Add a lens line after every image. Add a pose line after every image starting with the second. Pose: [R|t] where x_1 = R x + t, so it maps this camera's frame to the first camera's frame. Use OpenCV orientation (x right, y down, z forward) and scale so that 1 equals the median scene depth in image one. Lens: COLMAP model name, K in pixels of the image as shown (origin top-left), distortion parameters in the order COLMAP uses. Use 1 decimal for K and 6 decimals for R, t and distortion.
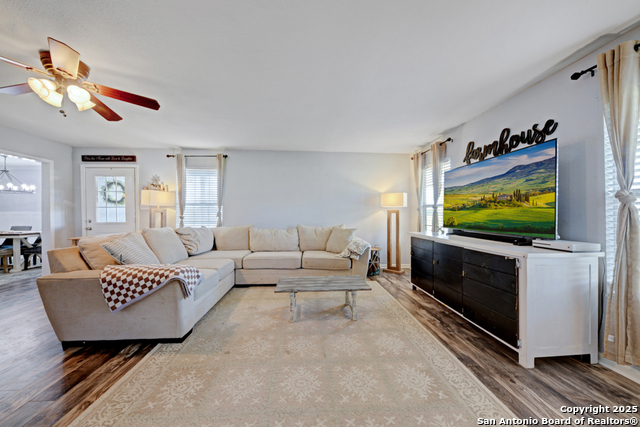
lens RADIAL K [[222.4, 0, 319.9], [0, 222.4, 212.4], [0, 0, 1]] dist [0.000522, -0.002768]
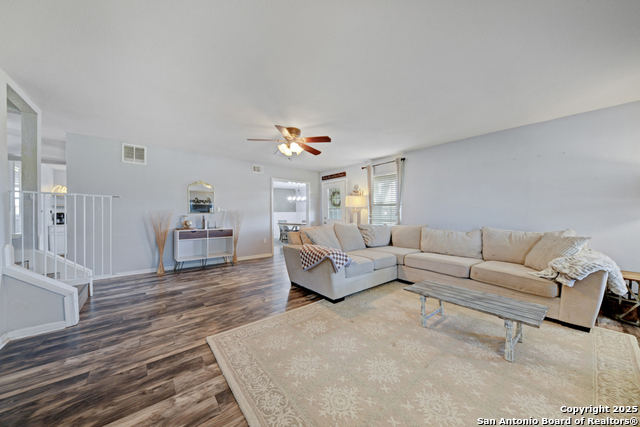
lens RADIAL K [[222.4, 0, 313.9], [0, 222.4, 215.1], [0, 0, 1]] dist [0.000522, -0.002768]
pose [[0.562200, 0.006468, -0.826976, 0.379609], [0.005261, 0.999921, 0.011397, 0.002224], [0.826985, -0.010758, 0.562122, 0.077705]]
